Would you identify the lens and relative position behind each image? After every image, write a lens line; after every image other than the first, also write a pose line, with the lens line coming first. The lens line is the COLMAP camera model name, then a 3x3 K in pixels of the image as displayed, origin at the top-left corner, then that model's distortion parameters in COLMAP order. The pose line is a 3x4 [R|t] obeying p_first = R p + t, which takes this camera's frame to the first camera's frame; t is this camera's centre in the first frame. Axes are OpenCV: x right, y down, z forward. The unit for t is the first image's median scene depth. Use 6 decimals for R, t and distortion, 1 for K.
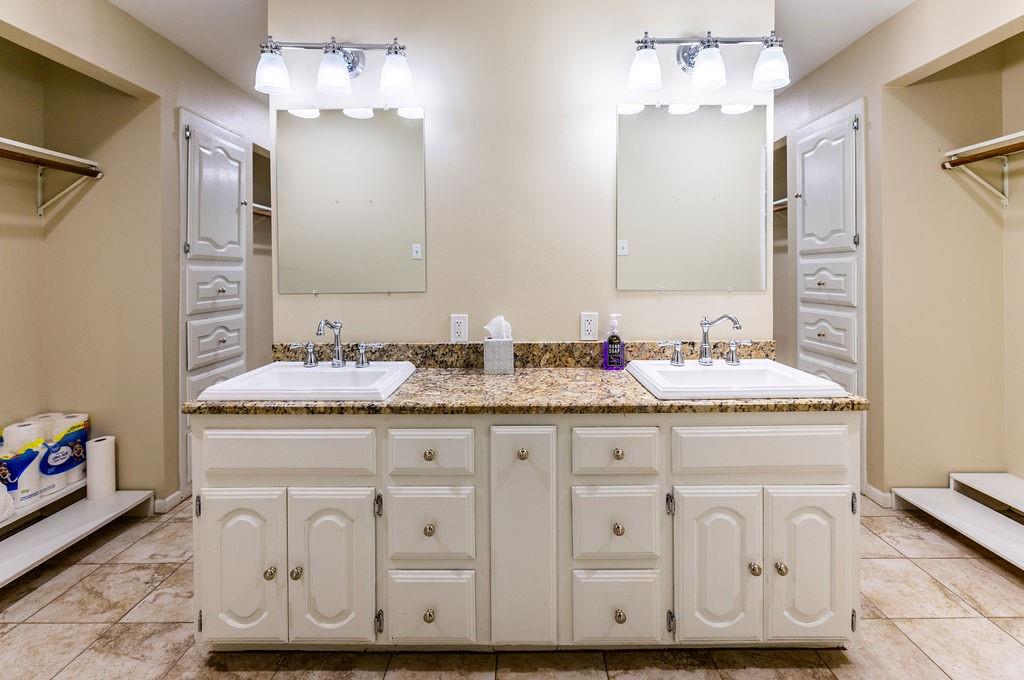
lens RADIAL K [[485.8, 0, 515.5], [0, 485.8, 272.2], [0, 0, 1]] dist [-0.002109, -0.000510]
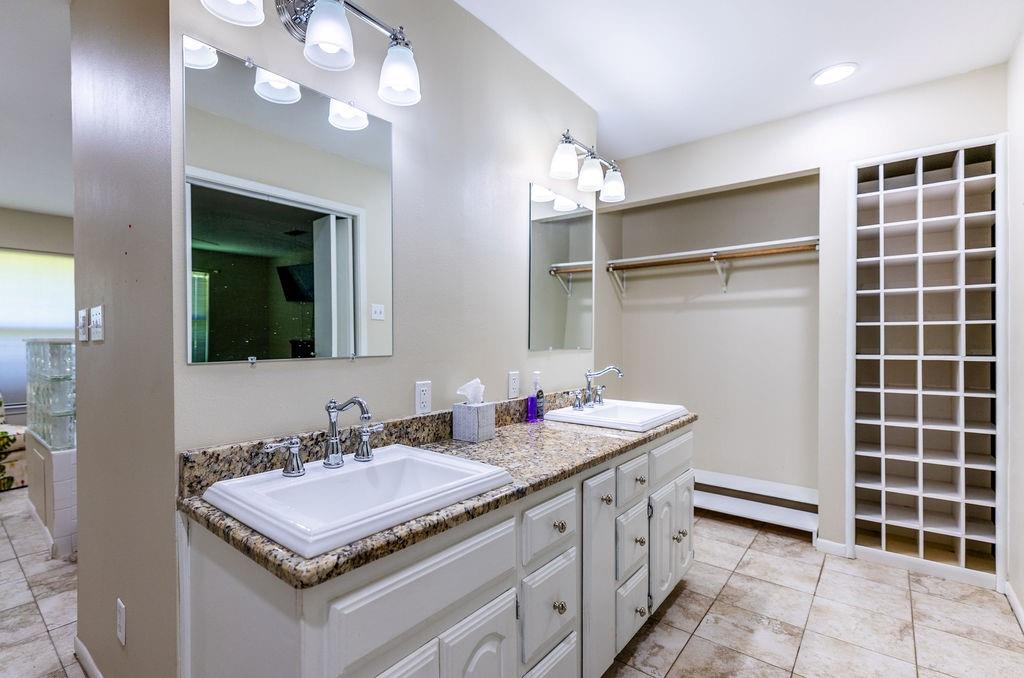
lens RADIAL K [[474.0, 0, 510.3], [0, 474.0, 343.1], [0, 0, 1]] dist [0.003917, -0.002119]
pose [[0.637068, -0.003336, 0.770801, -0.671801], [0.000066, 0.999991, 0.004273, 0.017015], [-0.770808, -0.002672, 0.637062, 0.359482]]
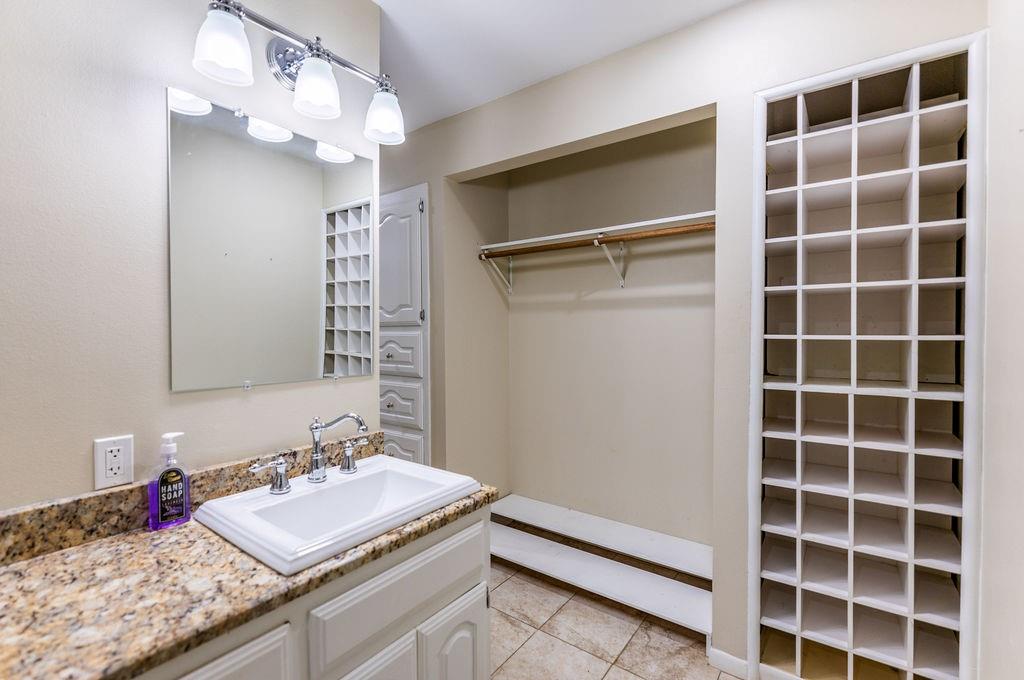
lens RADIAL K [[466.7, 0, 516.9], [0, 466.7, 342.9], [0, 0, 1]] dist [-0.000470, -0.000149]
pose [[0.594516, -0.017434, 0.803894, -0.004399], [0.001039, 0.999781, 0.020914, -0.038351], [-0.804083, -0.011599, 0.594404, 0.310837]]
